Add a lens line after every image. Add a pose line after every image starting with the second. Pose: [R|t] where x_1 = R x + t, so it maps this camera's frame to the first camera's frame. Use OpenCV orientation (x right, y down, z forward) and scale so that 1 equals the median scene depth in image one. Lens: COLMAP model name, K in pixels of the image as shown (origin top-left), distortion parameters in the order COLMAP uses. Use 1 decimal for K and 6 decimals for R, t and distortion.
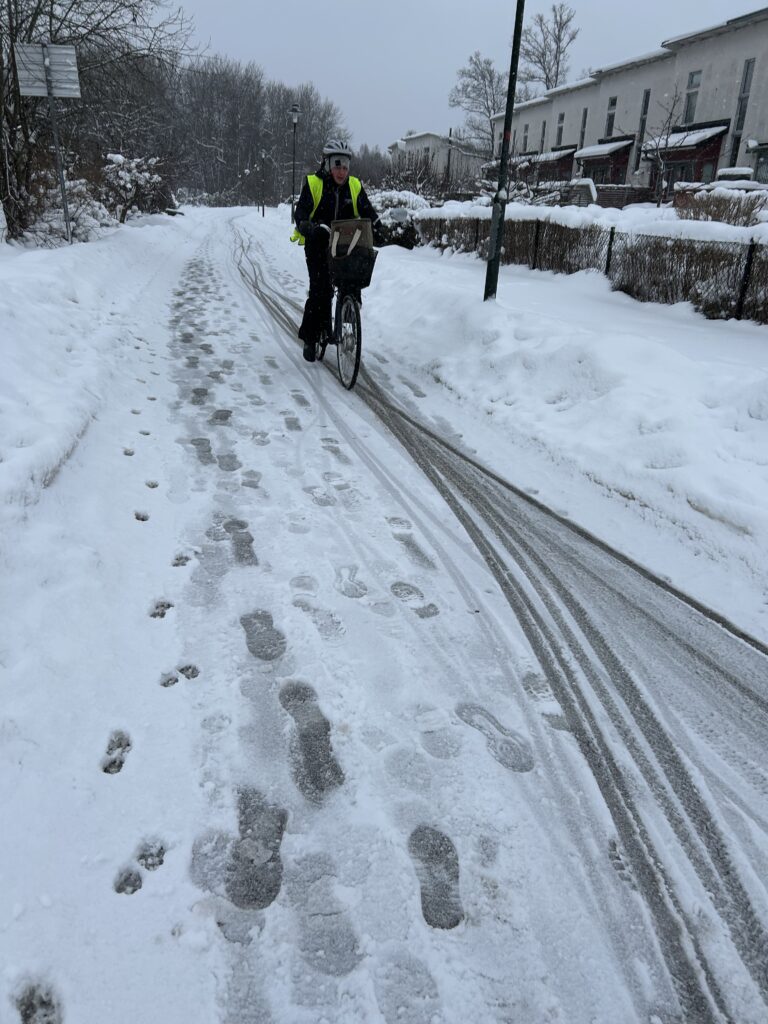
lens RADIAL K [[782.8, 0, 386.7], [0, 782.8, 512.3], [0, 0, 1]] dist [0.043821, -0.012439]
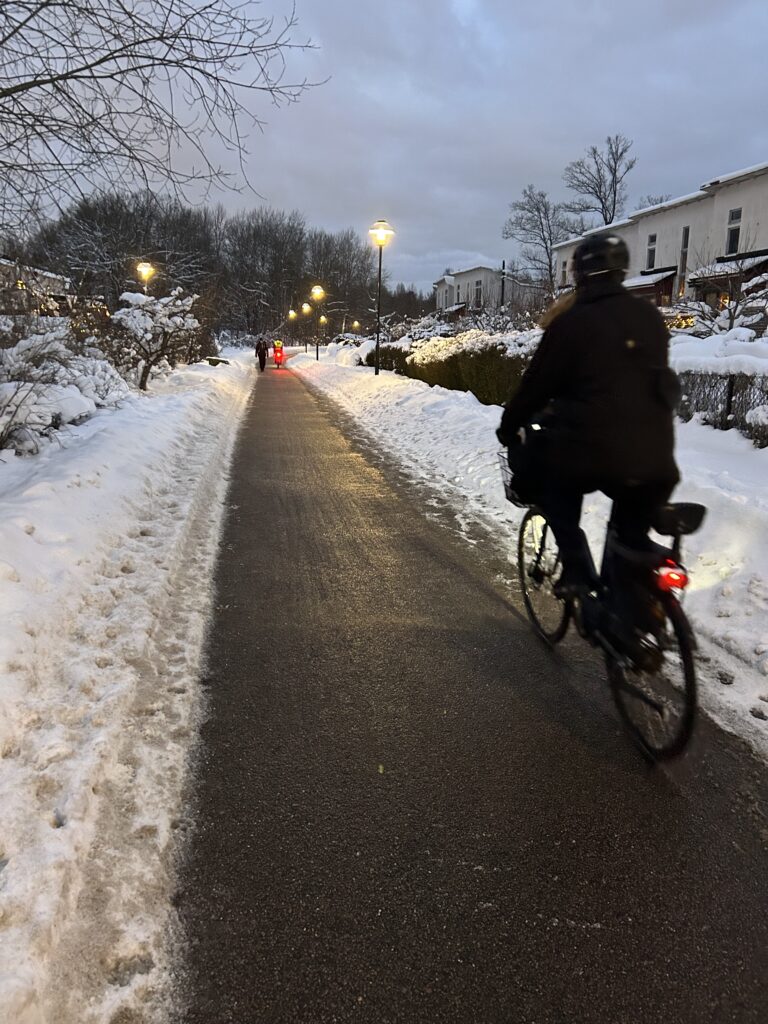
lens RADIAL K [[782.8, 0, 386.7], [0, 782.8, 512.3], [0, 0, 1]] dist [0.043821, -0.012439]
pose [[0.998572, -0.028637, -0.045090, -0.060504], [0.021394, 0.987899, -0.153619, -0.096261], [0.048944, 0.152435, 0.987101, 0.228441]]
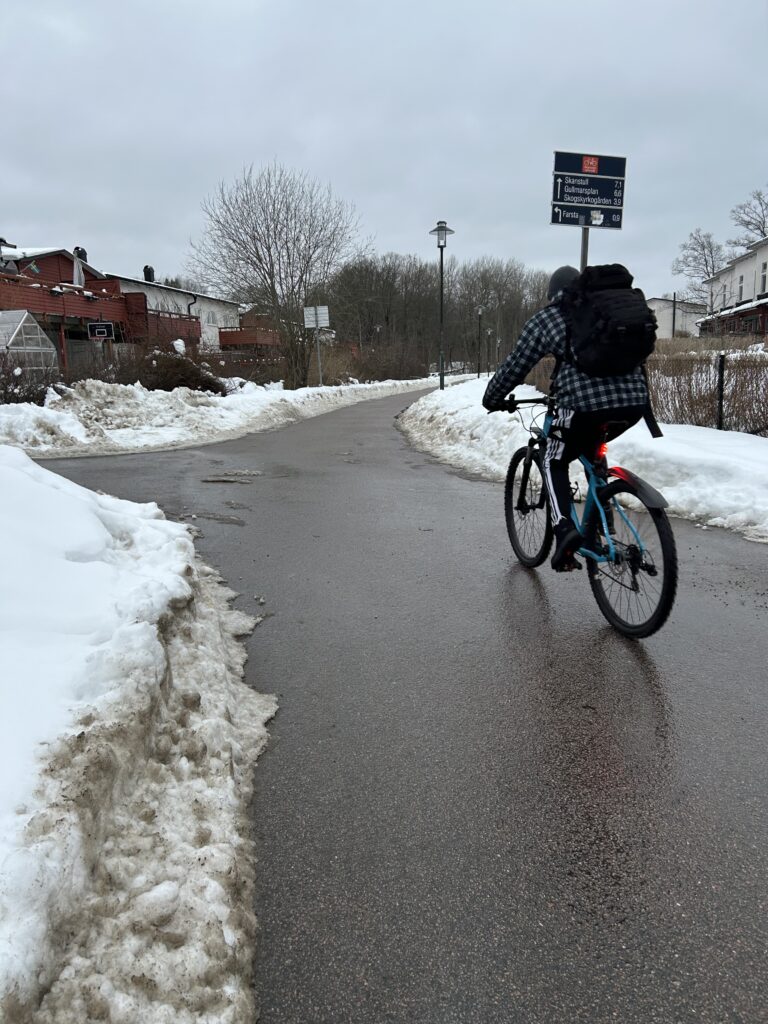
lens RADIAL K [[782.8, 0, 386.7], [0, 782.8, 512.3], [0, 0, 1]] dist [0.043821, -0.012439]
pose [[0.940471, -0.012084, -0.339658, 0.164956], [-0.053801, 0.981474, -0.183887, 0.127986], [0.335587, 0.191214, 0.922398, -0.287429]]
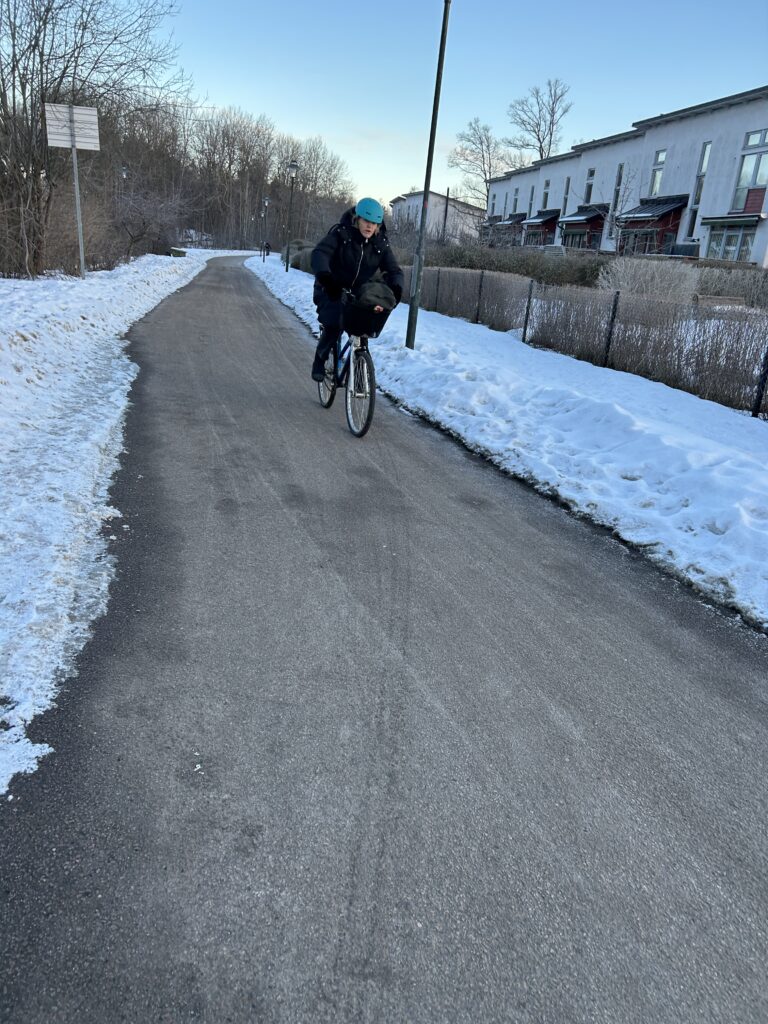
lens RADIAL K [[781.1, 0, 396.9], [0, 781.1, 513.5], [0, 0, 1]] dist [0.050931, -0.001217]
pose [[0.998815, 0.043448, 0.021945, 0.017755], [-0.042163, 0.997542, -0.055966, 0.020849], [-0.024323, 0.054975, 0.998191, -0.051125]]
